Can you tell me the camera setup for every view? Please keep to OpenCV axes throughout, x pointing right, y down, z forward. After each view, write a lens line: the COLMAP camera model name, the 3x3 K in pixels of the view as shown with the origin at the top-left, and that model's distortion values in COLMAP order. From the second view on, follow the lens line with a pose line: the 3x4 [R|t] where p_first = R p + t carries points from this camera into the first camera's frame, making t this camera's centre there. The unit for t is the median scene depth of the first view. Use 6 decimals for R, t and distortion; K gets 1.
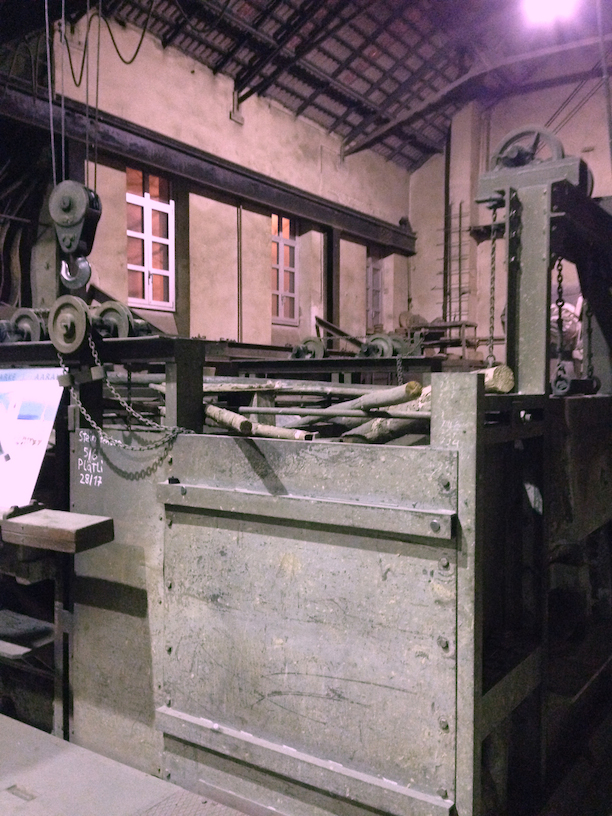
lens RADIAL K [[769.4, 0, 326.2], [0, 769.4, 406.0], [0, 0, 1]] dist [-0.213424, 1.872935]
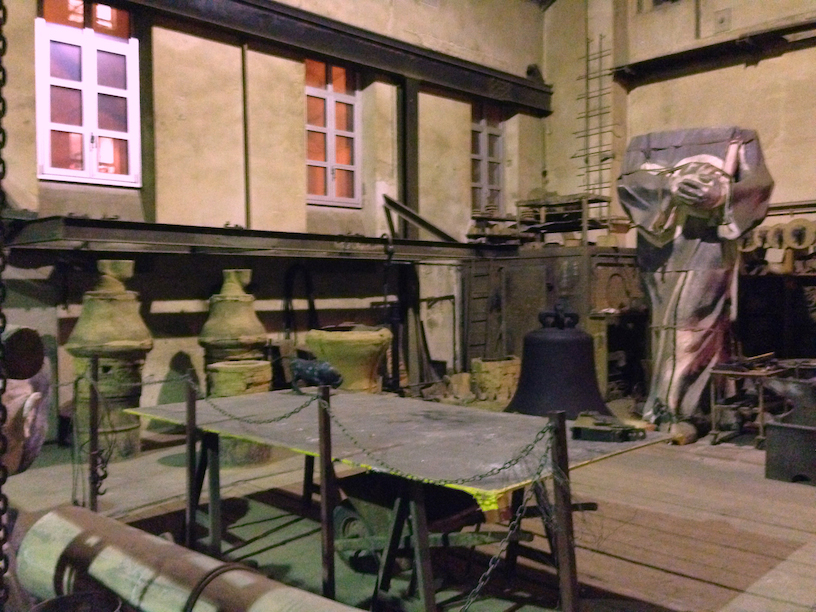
lens RADIAL K [[753.9, 0, 408.0], [0, 753.9, 306.0], [0, 0, 1]] dist [0.074681, -0.002628]
pose [[0.975291, -0.005494, -0.220858, 0.176577], [0.005919, 0.999982, 0.001263, -0.005421], [0.220847, -0.002539, 0.975305, 0.261258]]
